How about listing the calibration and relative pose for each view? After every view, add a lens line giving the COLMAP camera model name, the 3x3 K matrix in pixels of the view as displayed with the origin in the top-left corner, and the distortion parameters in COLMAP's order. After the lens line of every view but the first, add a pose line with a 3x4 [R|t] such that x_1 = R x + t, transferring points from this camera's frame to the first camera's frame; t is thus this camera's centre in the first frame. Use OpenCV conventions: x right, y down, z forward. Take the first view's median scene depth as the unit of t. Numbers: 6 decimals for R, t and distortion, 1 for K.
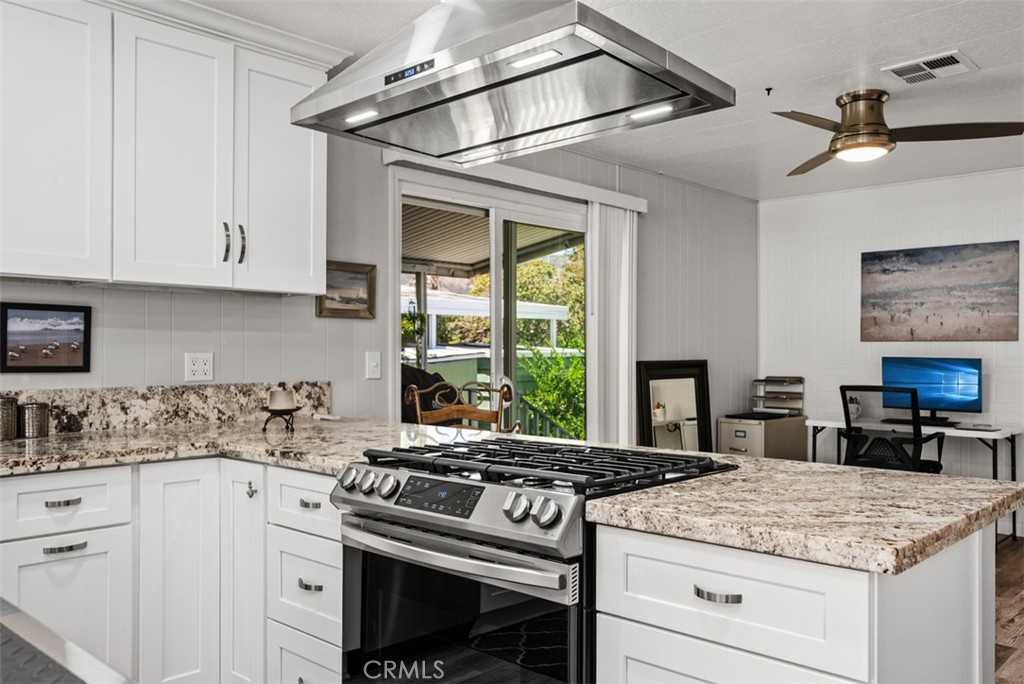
lens RADIAL K [[826.1, 0, 508.9], [0, 826.1, 345.2], [0, 0, 1]] dist [0.012848, 0.006472]
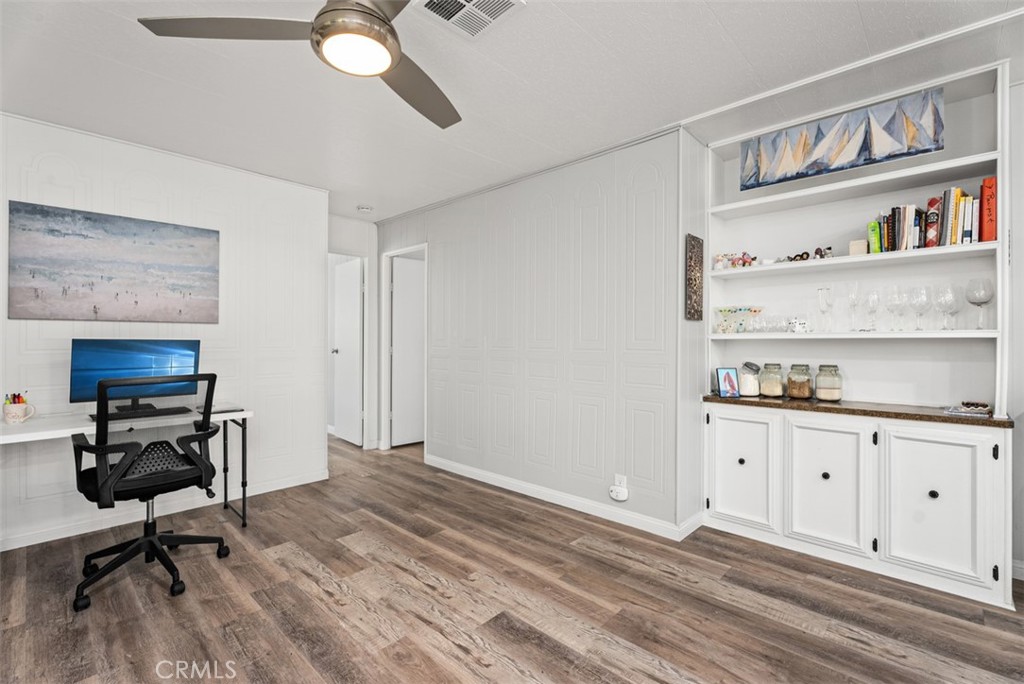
lens RADIAL K [[458.2, 0, 511.3], [0, 458.2, 344.6], [0, 0, 1]] dist [-0.003246, 0.000091]
pose [[0.007938, -0.013139, 0.999882, 0.017459], [-0.007836, 0.999882, 0.013201, 0.010684], [-0.999938, -0.007940, 0.007834, 0.586649]]
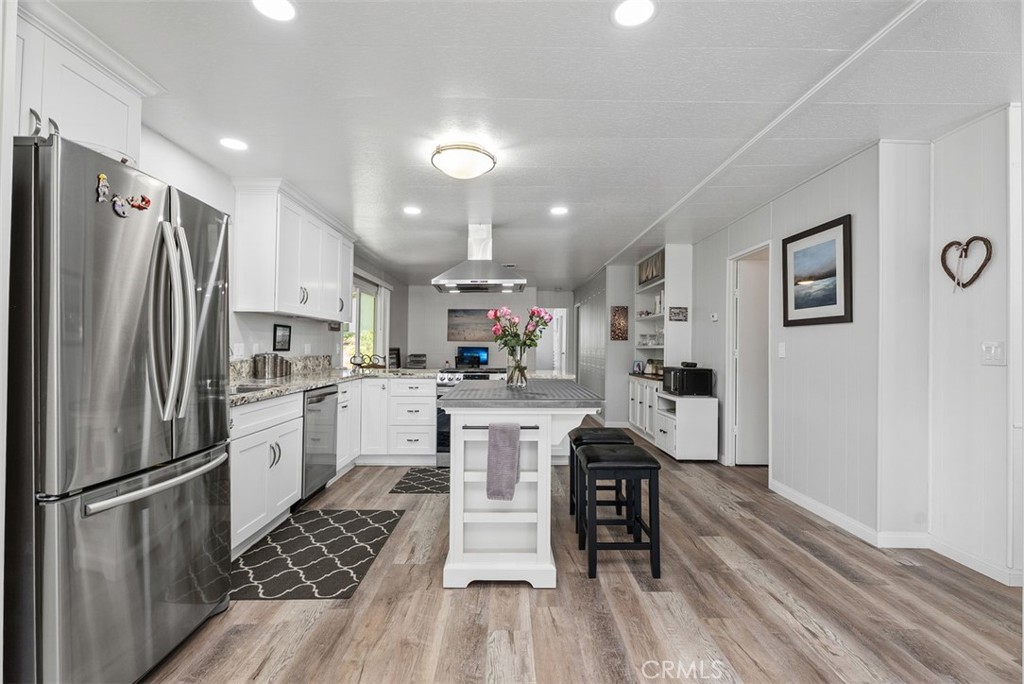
lens RADIAL K [[458.2, 0, 507.0], [0, 458.2, 343.6], [0, 0, 1]] dist [-0.003246, 0.000091]
pose [[0.727452, 0.008208, 0.686109, -0.523999], [-0.012526, 0.999921, 0.001318, -0.000683], [-0.686044, -0.009554, 0.727497, -0.275945]]
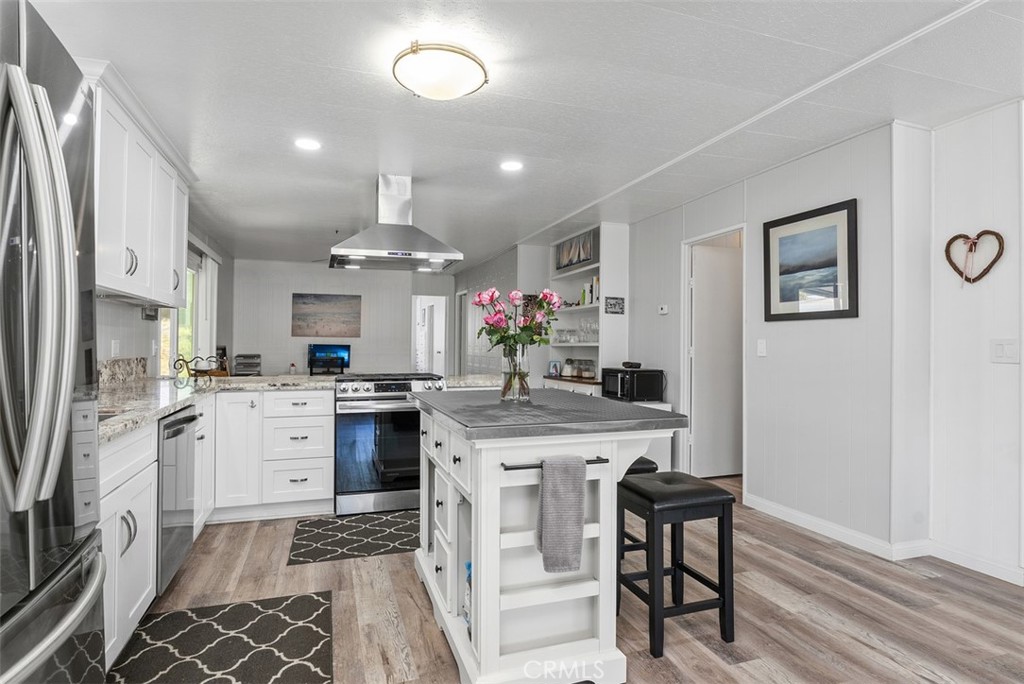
lens RADIAL K [[544.8, 0, 504.0], [0, 544.8, 343.9], [0, 0, 1]] dist [-0.015652, -0.000785]
pose [[0.475867, 0.003132, 0.879512, -0.550032], [-0.013897, 0.999896, 0.003959, 0.001353], [-0.879408, -0.014107, 0.475861, -0.110493]]
